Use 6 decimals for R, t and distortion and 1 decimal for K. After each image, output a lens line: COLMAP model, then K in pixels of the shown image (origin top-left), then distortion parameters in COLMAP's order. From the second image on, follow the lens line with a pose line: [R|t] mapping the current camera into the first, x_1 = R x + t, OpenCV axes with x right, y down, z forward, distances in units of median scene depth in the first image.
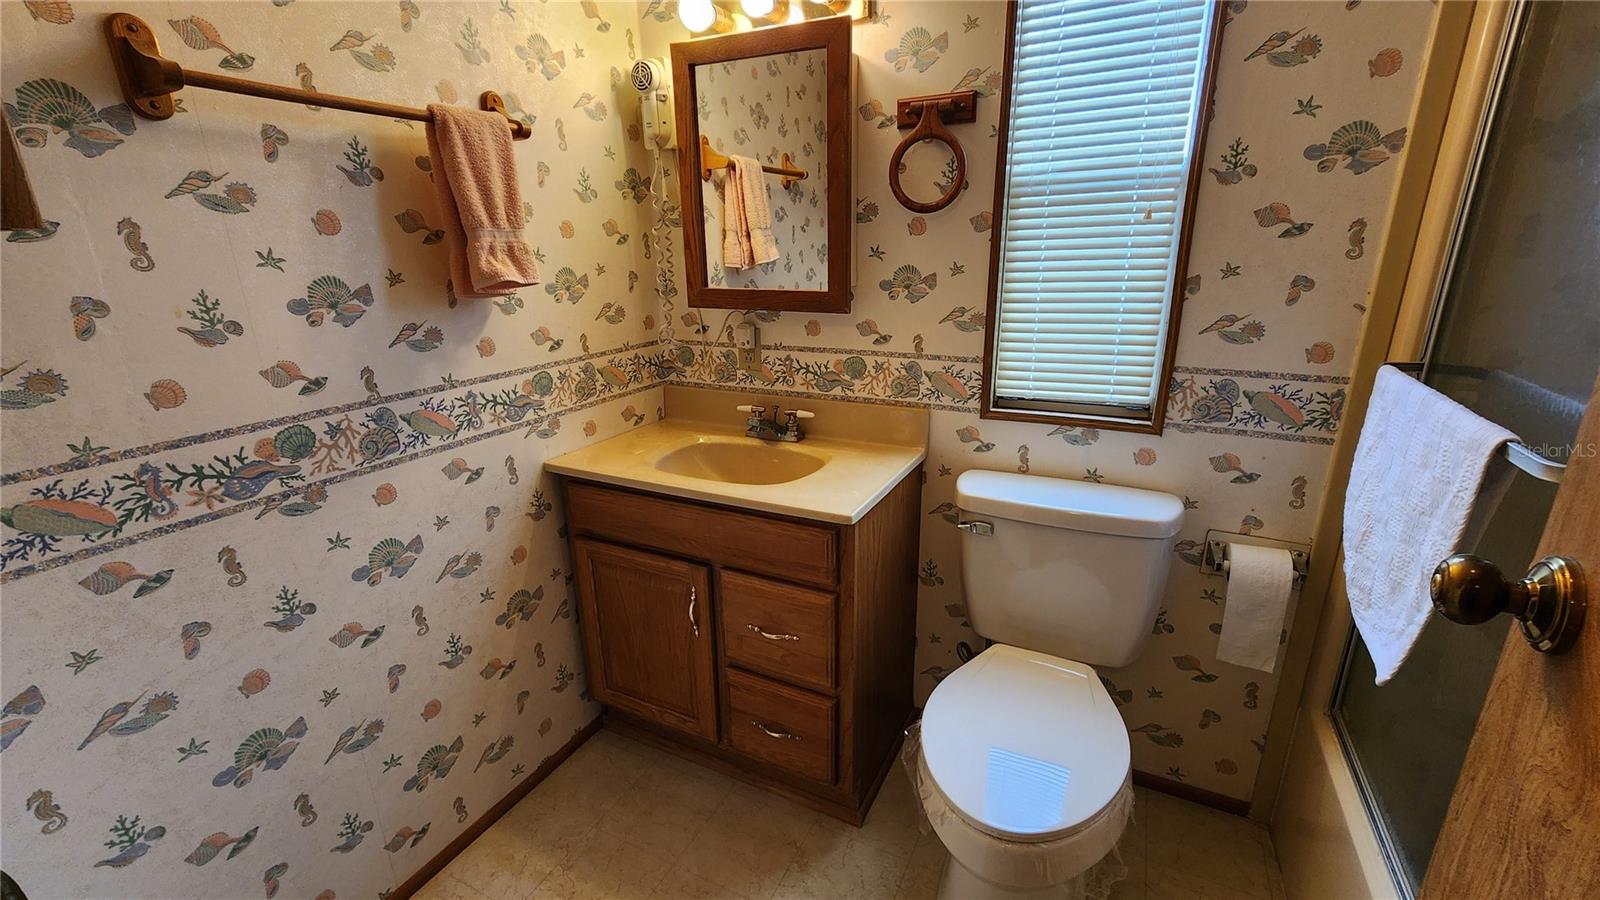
lens RADIAL K [[657.4, 0, 802.0], [0, 657.4, 454.8], [0, 0, 1]] dist [0.000149, -0.000556]
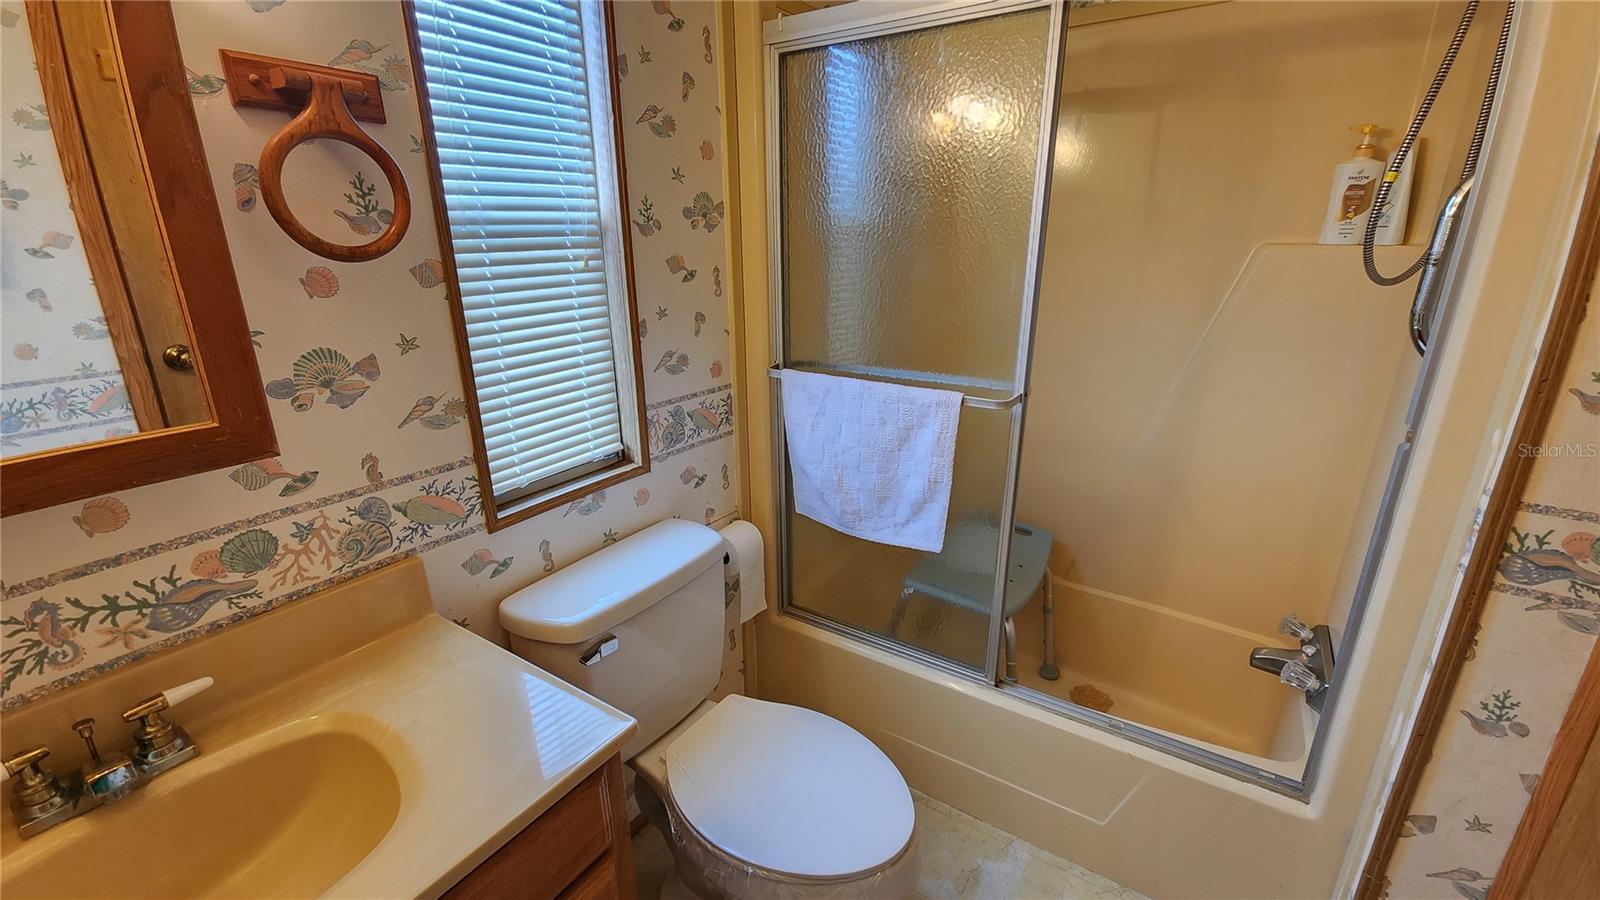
lens RADIAL K [[657.4, 0, 802.0], [0, 657.4, 454.8], [0, 0, 1]] dist [0.000149, -0.000556]
pose [[0.123963, -0.294828, 0.947475, -0.371912], [0.306256, 0.919593, 0.246083, -0.220128], [-0.943843, 0.259665, 0.204288, 0.517930]]
